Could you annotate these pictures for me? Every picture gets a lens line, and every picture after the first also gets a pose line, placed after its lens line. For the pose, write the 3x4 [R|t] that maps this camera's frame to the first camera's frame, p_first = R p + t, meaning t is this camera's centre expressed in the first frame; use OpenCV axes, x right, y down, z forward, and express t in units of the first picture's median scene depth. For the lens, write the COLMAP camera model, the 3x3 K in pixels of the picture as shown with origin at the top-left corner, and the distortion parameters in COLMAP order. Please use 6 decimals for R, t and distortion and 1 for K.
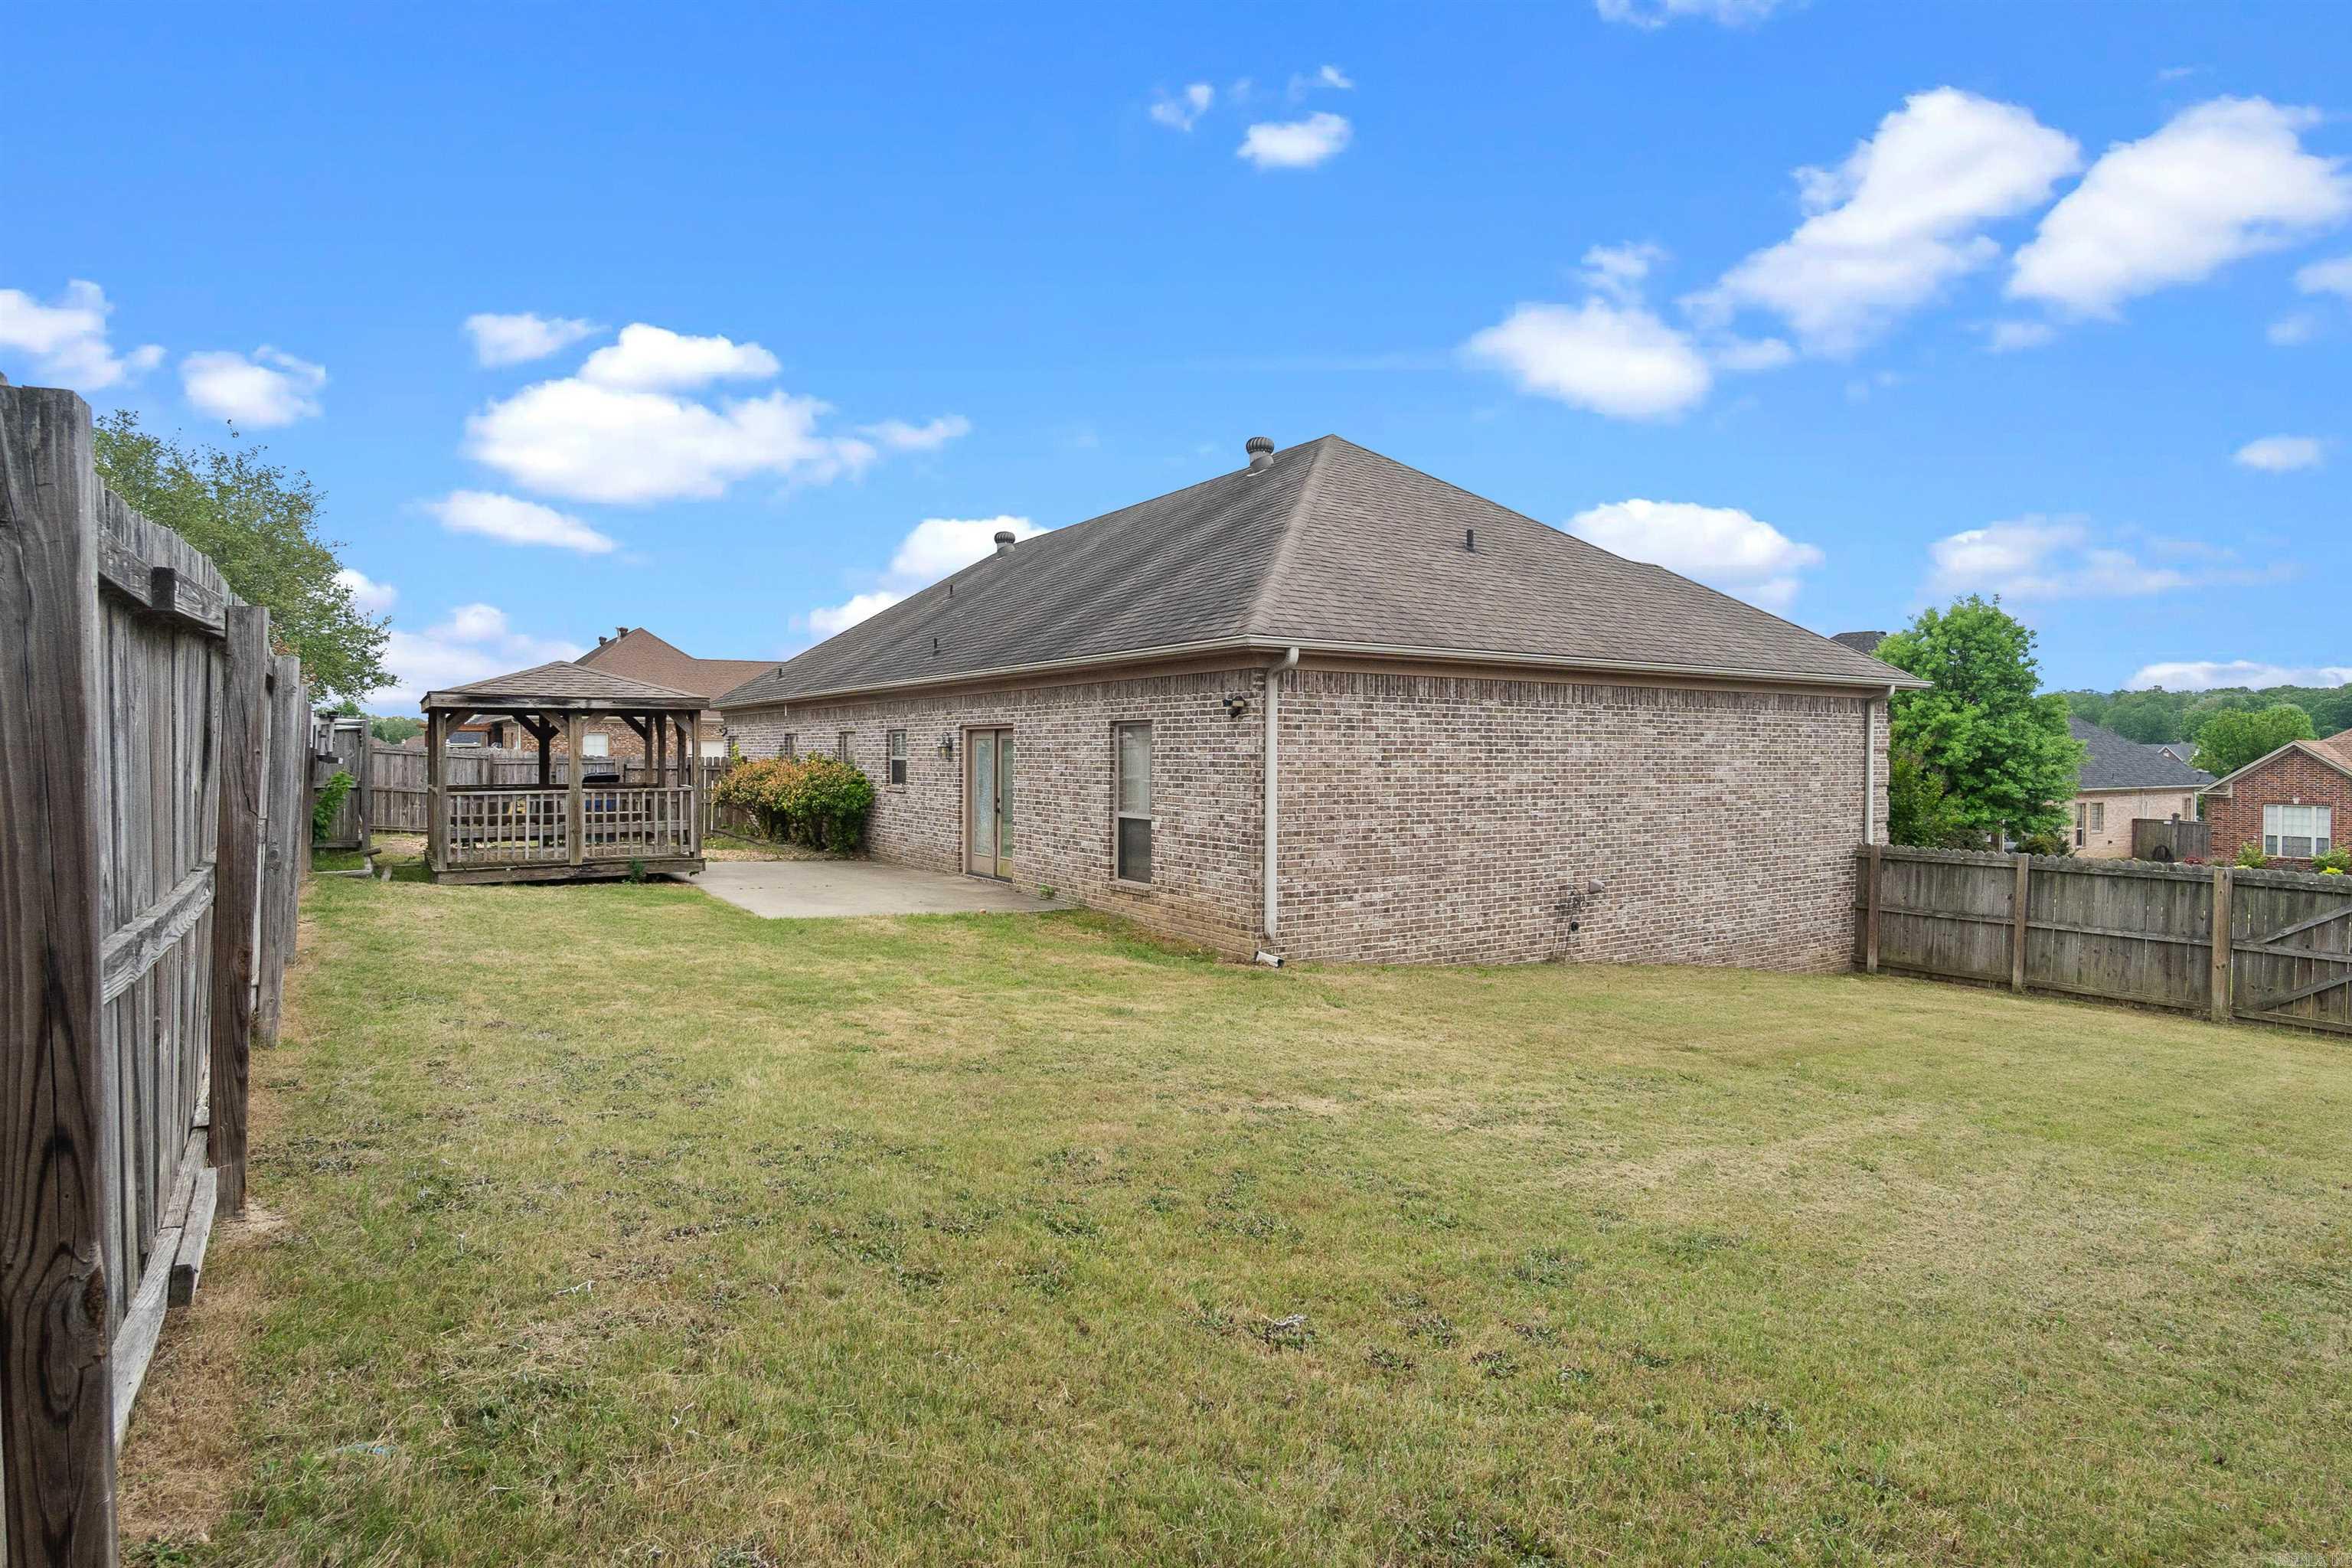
lens RADIAL K [[1278.0, 0, 1186.6], [0, 1278.0, 816.4], [0, 0, 1]] dist [-0.033610, 0.009588]
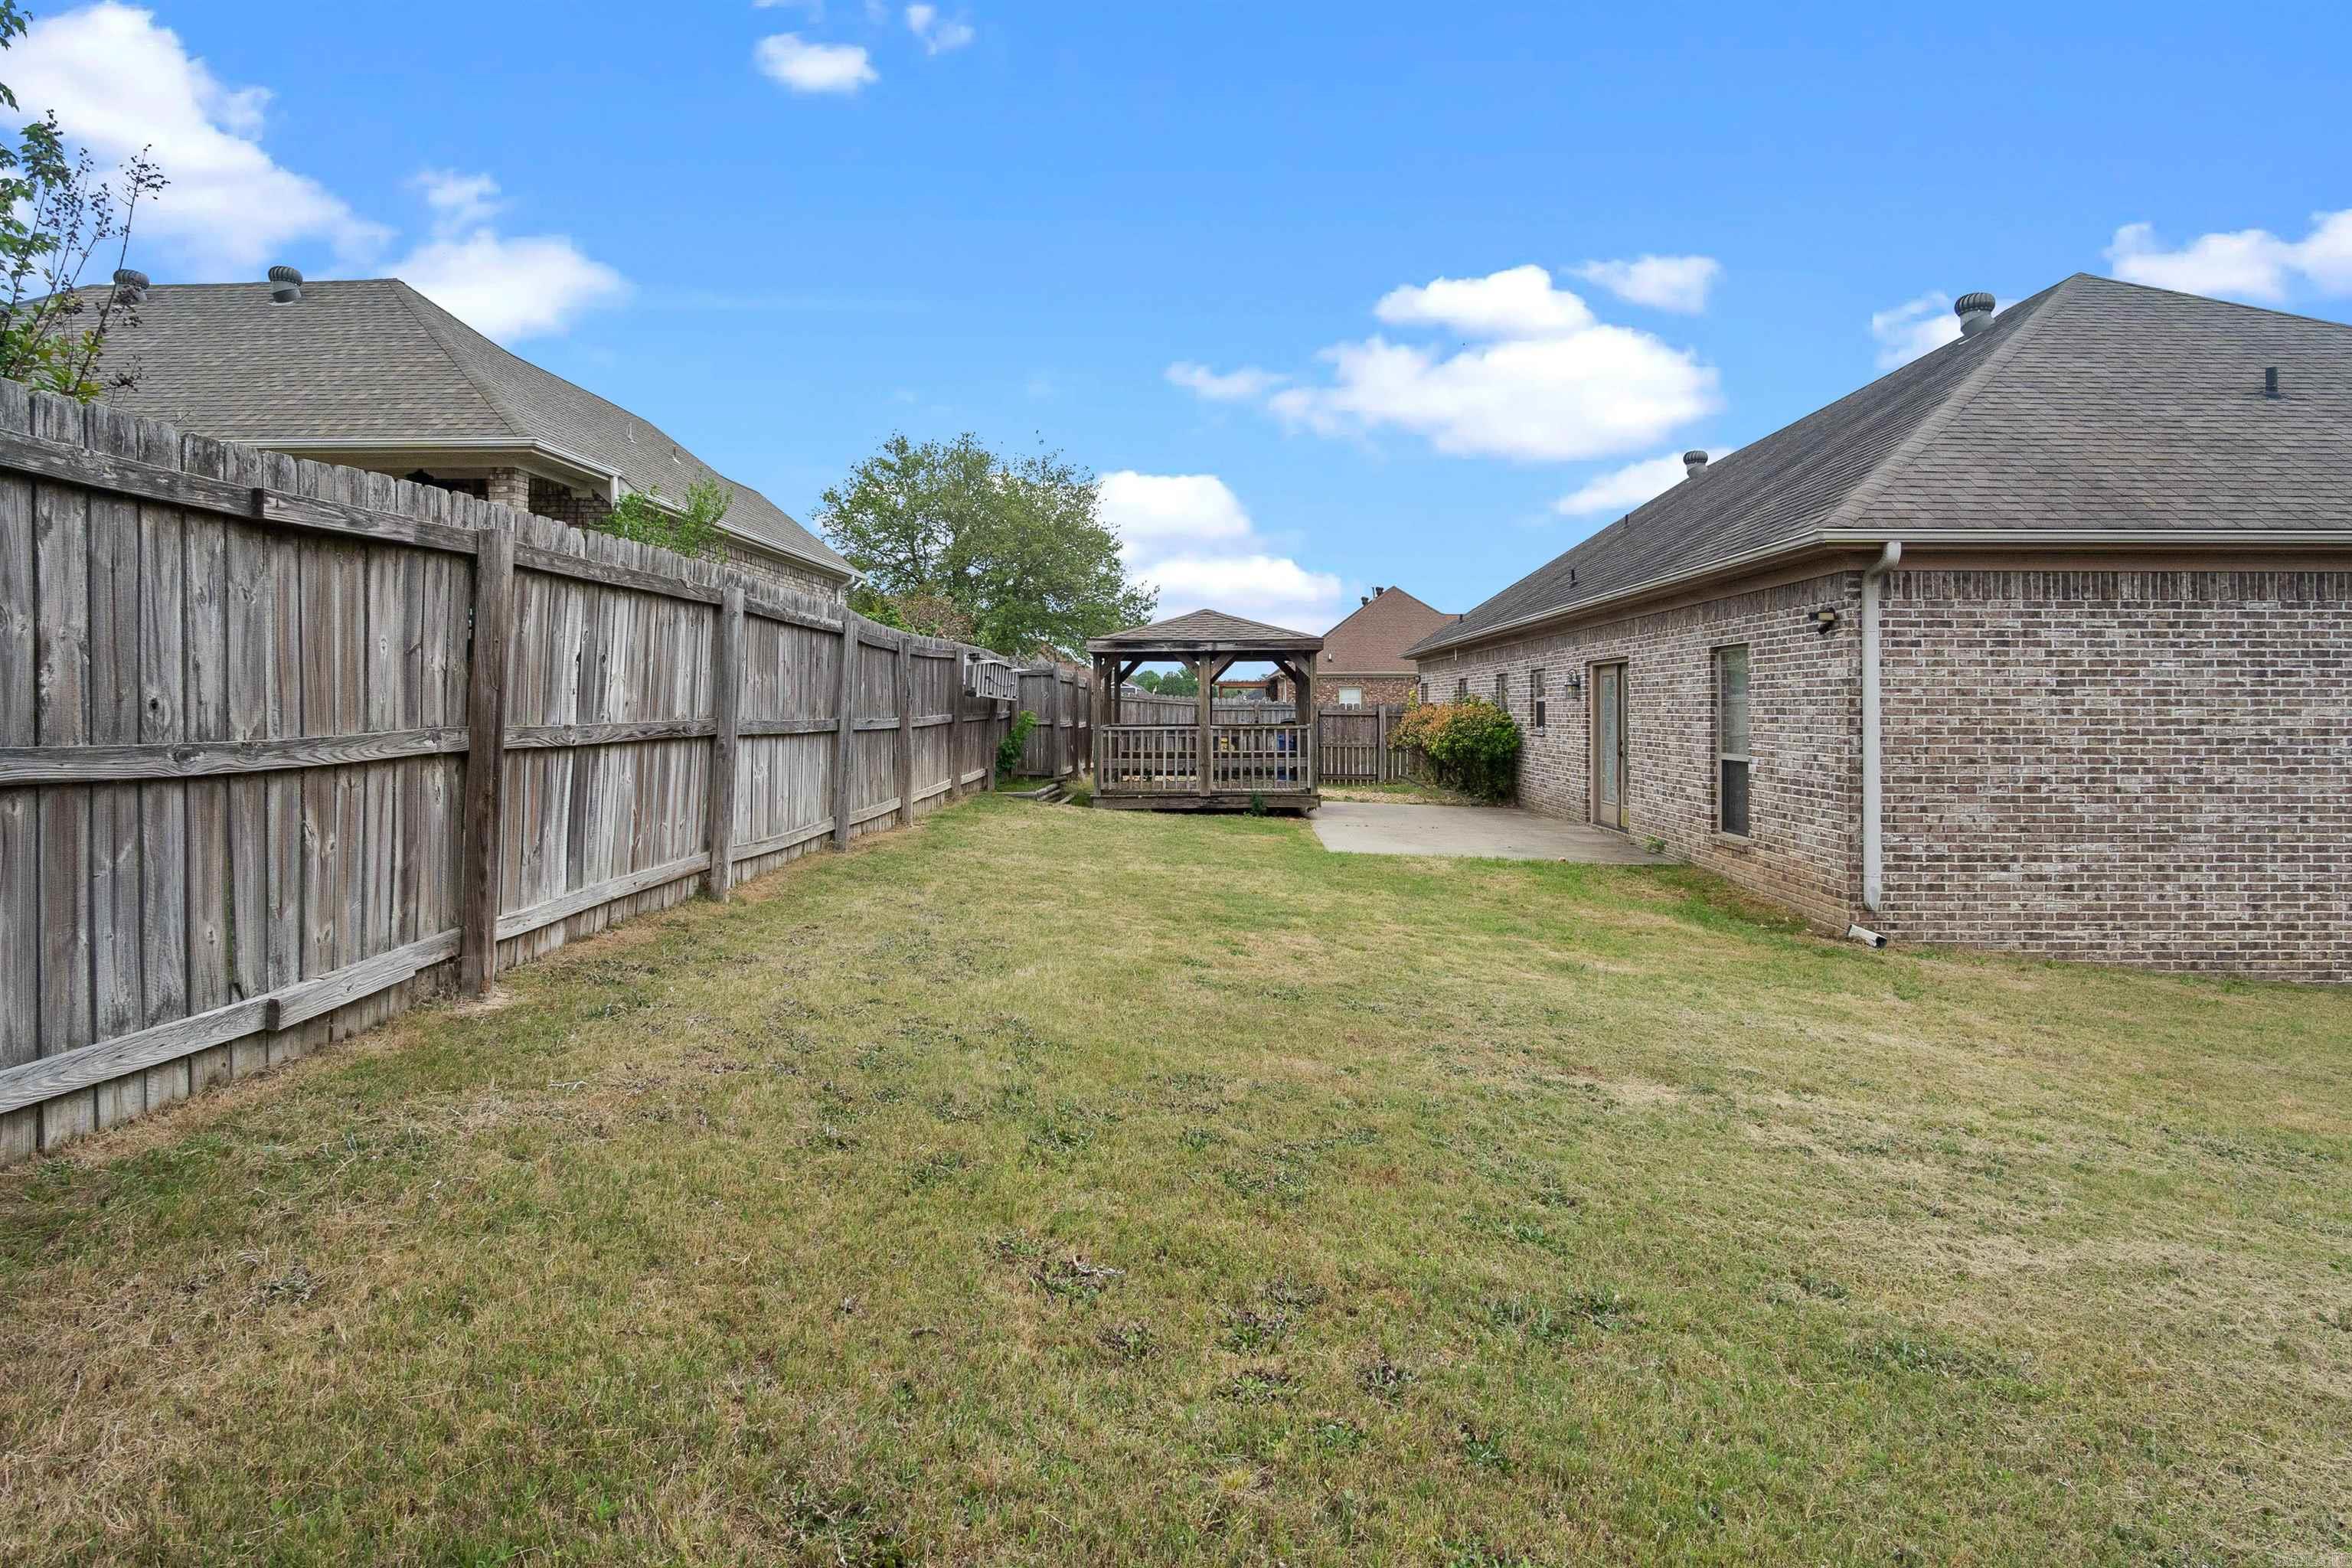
lens RADIAL K [[1307.2, 0, 1174.2], [0, 1307.2, 751.5], [0, 0, 1]] dist [-0.028276, 0.001616]
pose [[0.817991, 0.014868, -0.575039, 0.158578], [-0.026088, 0.999596, -0.011265, 0.015669], [0.574640, 0.024217, 0.818048, 0.081018]]
